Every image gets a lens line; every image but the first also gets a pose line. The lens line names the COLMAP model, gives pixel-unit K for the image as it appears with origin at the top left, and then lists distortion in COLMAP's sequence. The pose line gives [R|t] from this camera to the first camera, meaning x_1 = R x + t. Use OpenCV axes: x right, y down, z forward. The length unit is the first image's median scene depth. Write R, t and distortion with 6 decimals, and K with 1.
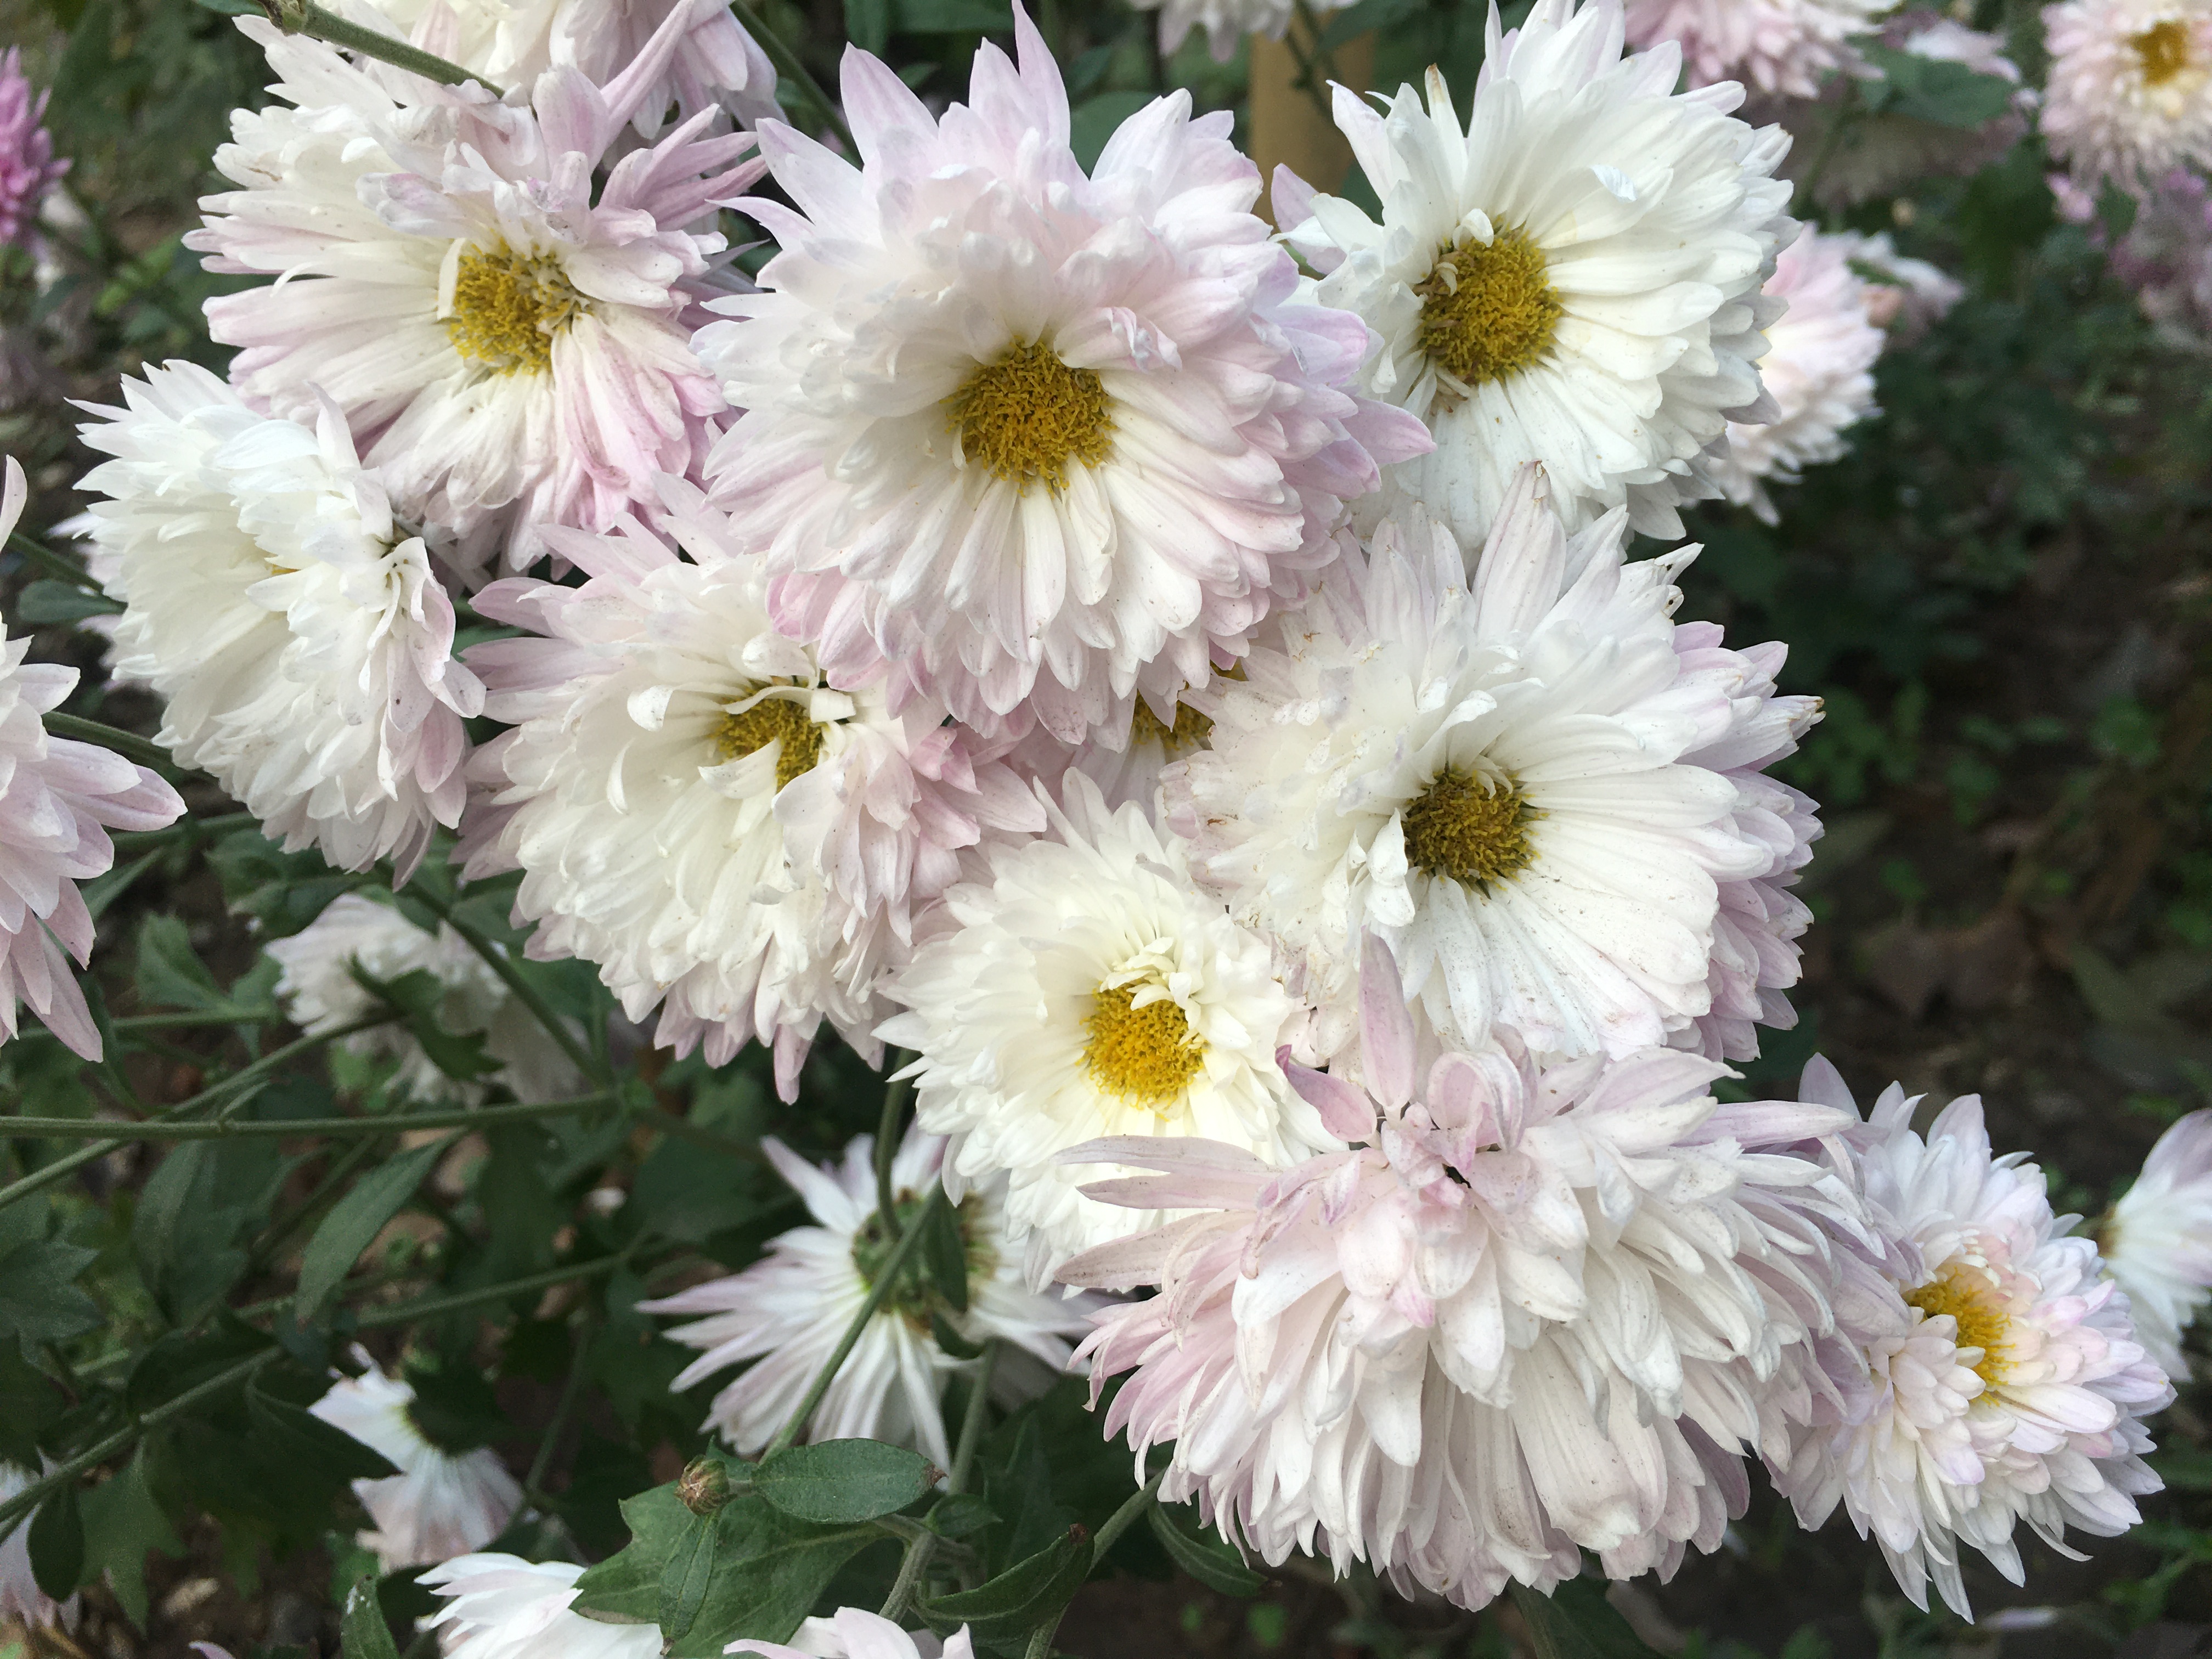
lens RADIAL K [[2012.4, 0, 1106.0], [0, 2012.4, 829.5], [0, 0, 1]] dist [0.074832, -0.162012]
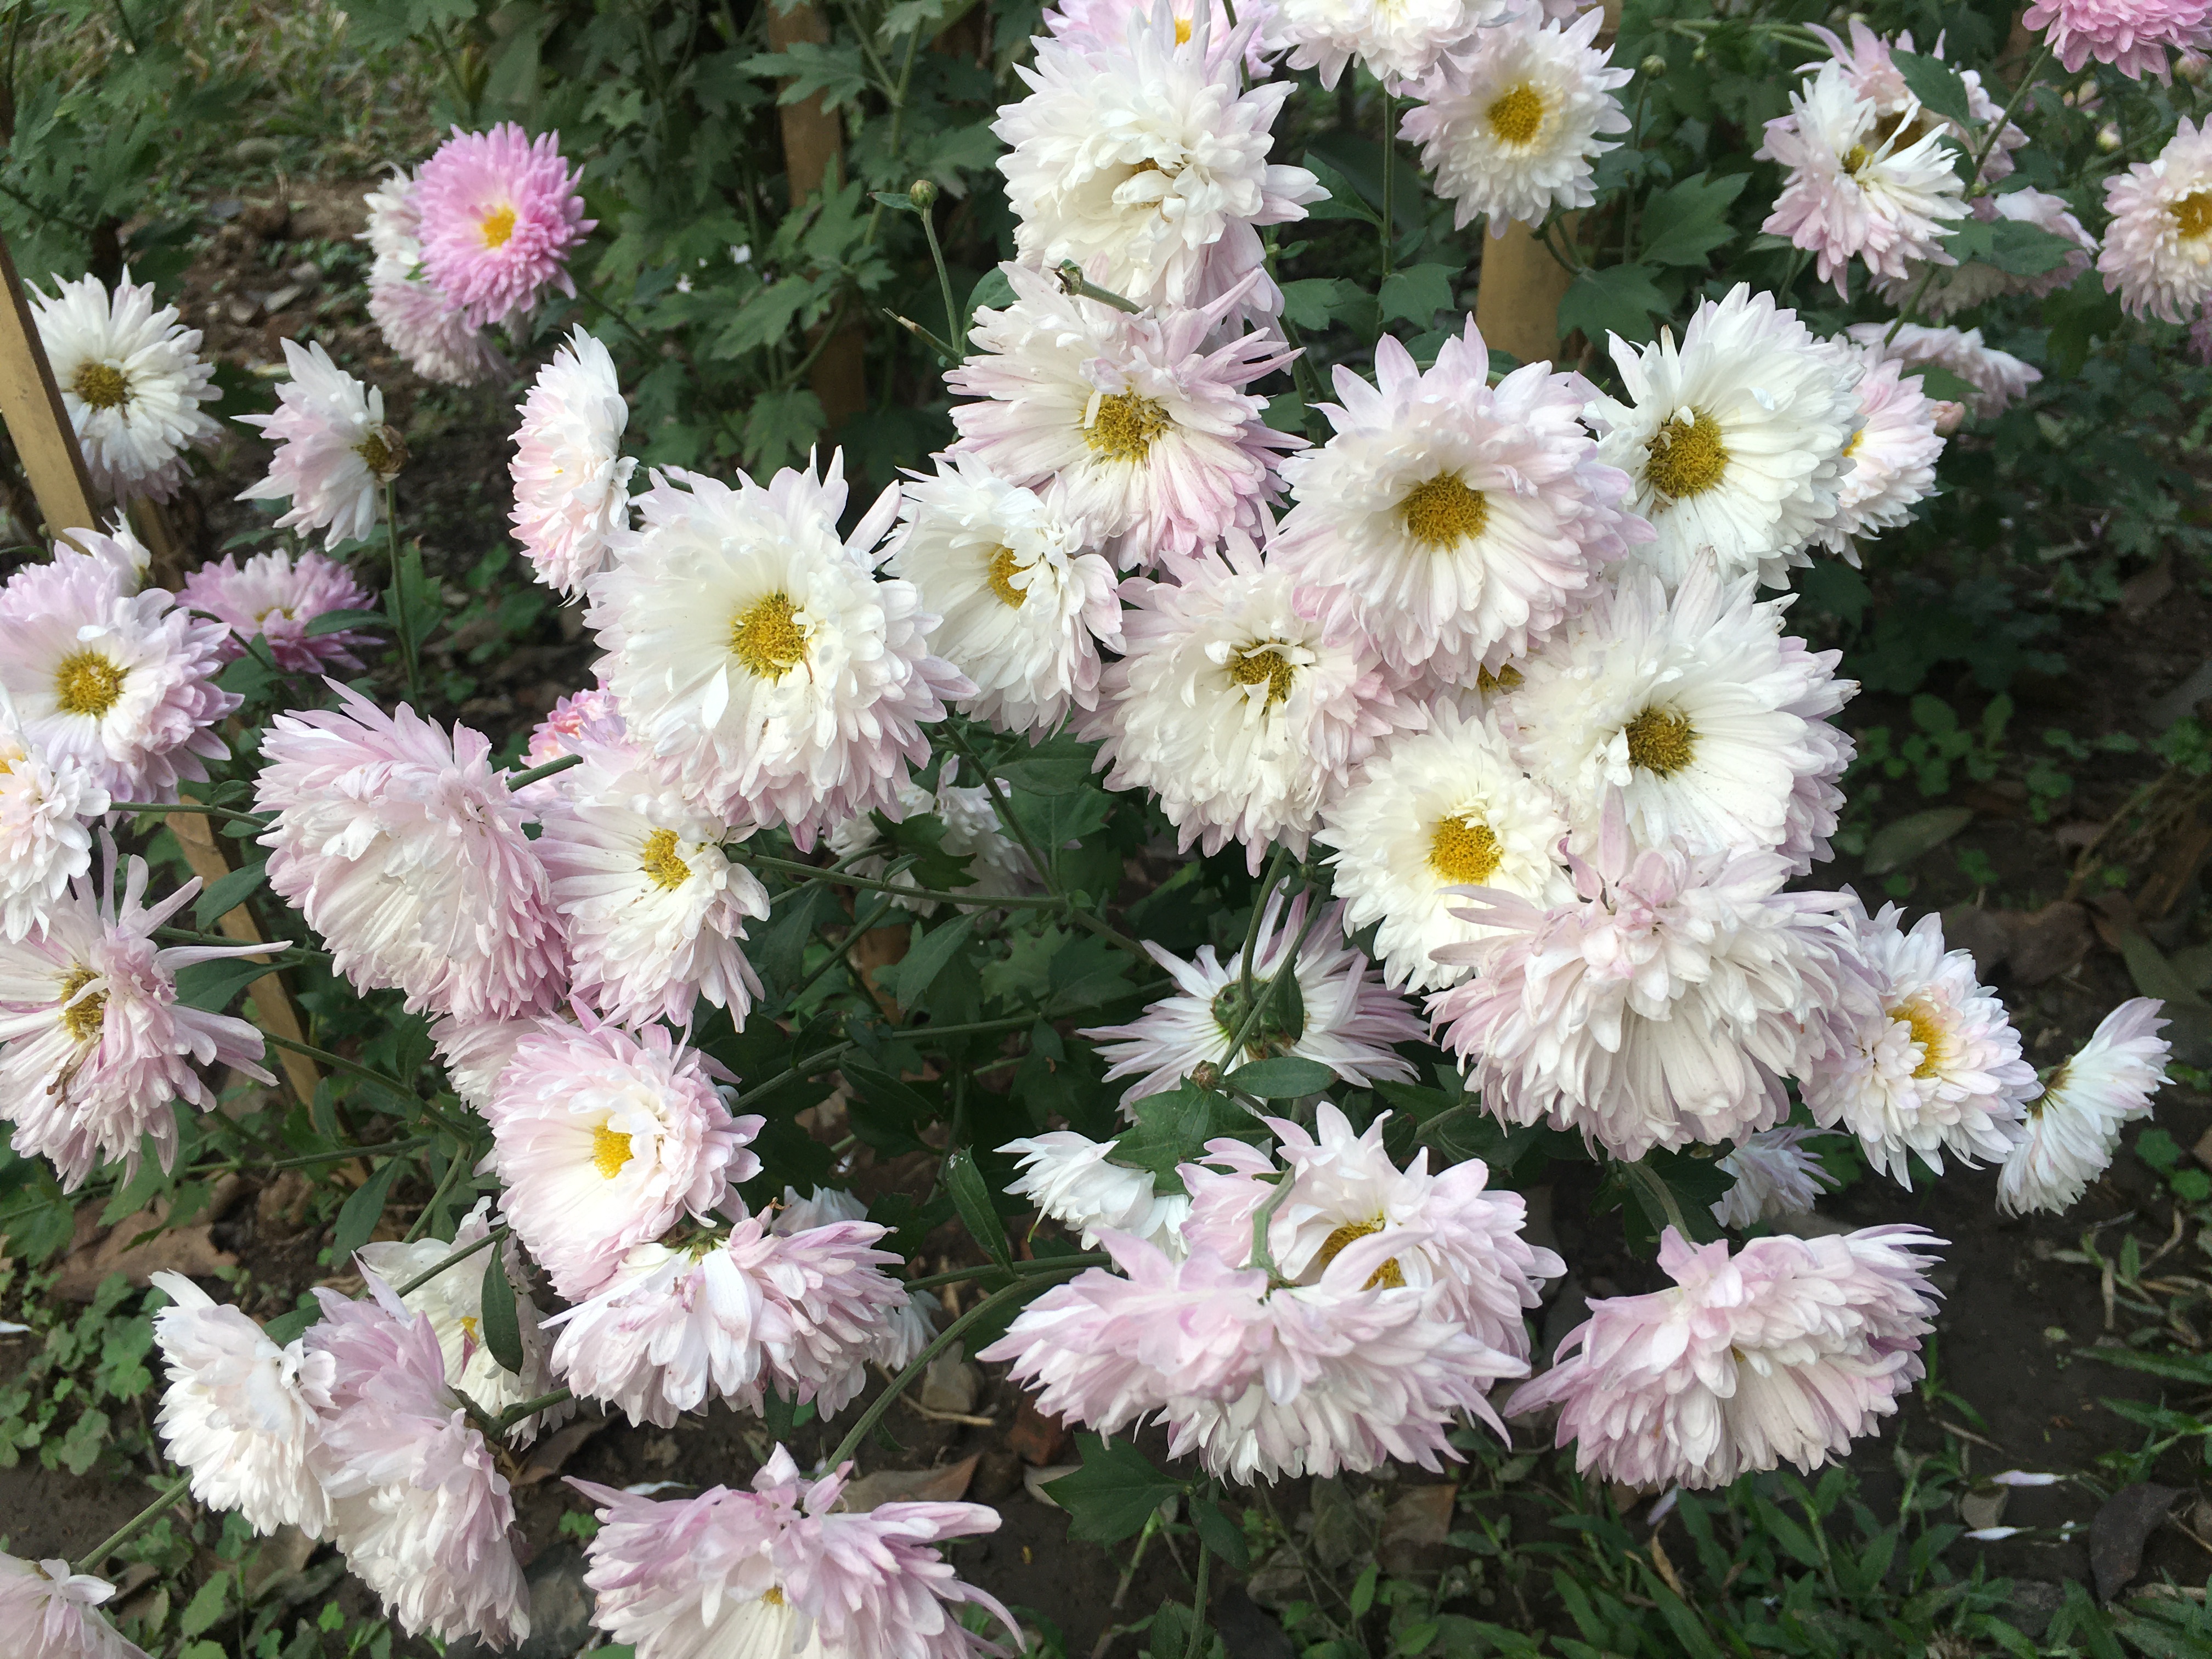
lens RADIAL K [[1853.0, 0, 1112.2], [0, 1853.0, 808.9], [0, 0, 1]] dist [0.088023, -0.150840]
pose [[0.995834, 0.062556, -0.066342, -0.199197], [-0.061706, 0.997985, 0.014784, 0.066006], [0.067133, -0.010628, 0.997687, -0.731280]]
